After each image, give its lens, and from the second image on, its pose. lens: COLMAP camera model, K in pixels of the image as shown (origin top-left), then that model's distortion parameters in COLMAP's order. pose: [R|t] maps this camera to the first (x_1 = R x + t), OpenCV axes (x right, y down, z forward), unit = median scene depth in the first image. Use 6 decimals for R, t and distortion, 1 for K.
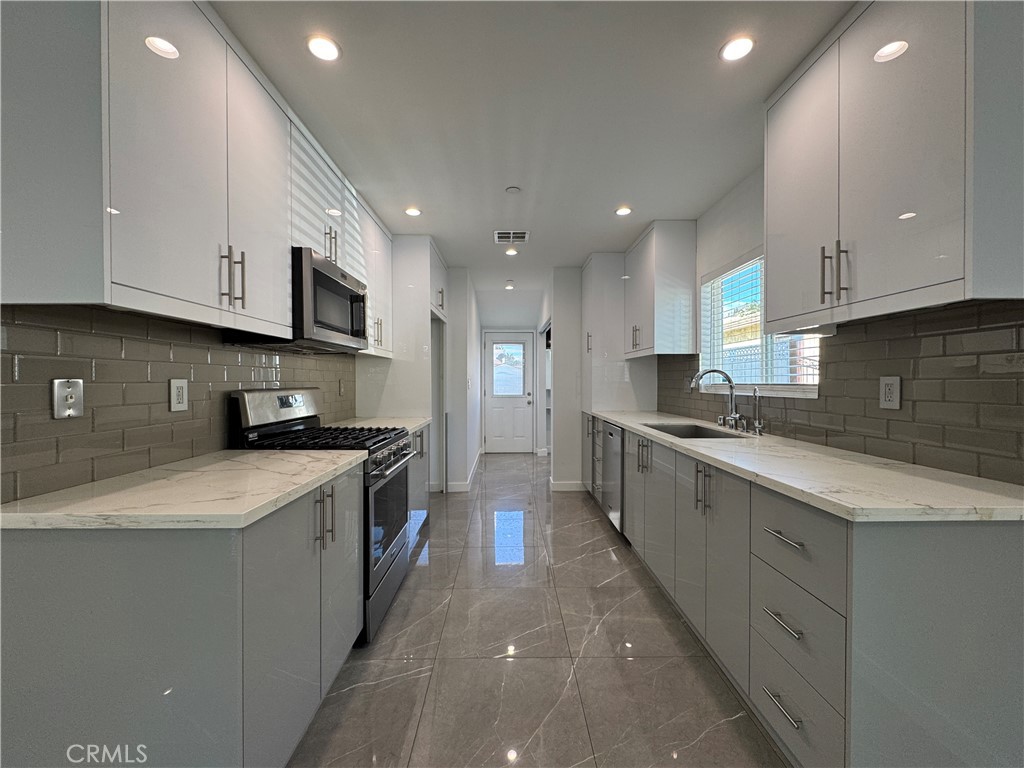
lens RADIAL K [[408.1, 0, 512.3], [0, 408.1, 384.2], [0, 0, 1]] dist [-0.000562, 0.000068]
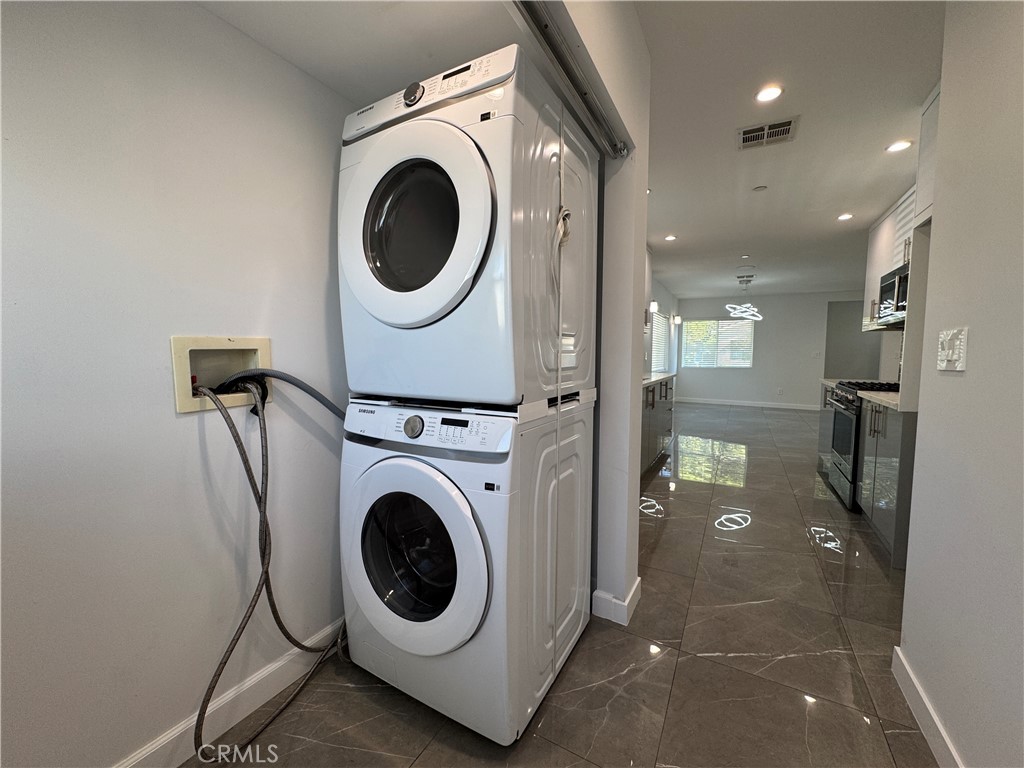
lens RADIAL K [[408.1, 0, 510.1], [0, 408.1, 381.8], [0, 0, 1]] dist [-0.000562, 0.000068]
pose [[0.875743, 0.046717, -0.480513, -0.005305], [-0.009558, 0.996790, 0.079492, -0.000729], [0.482684, -0.065022, 0.873378, -0.391086]]
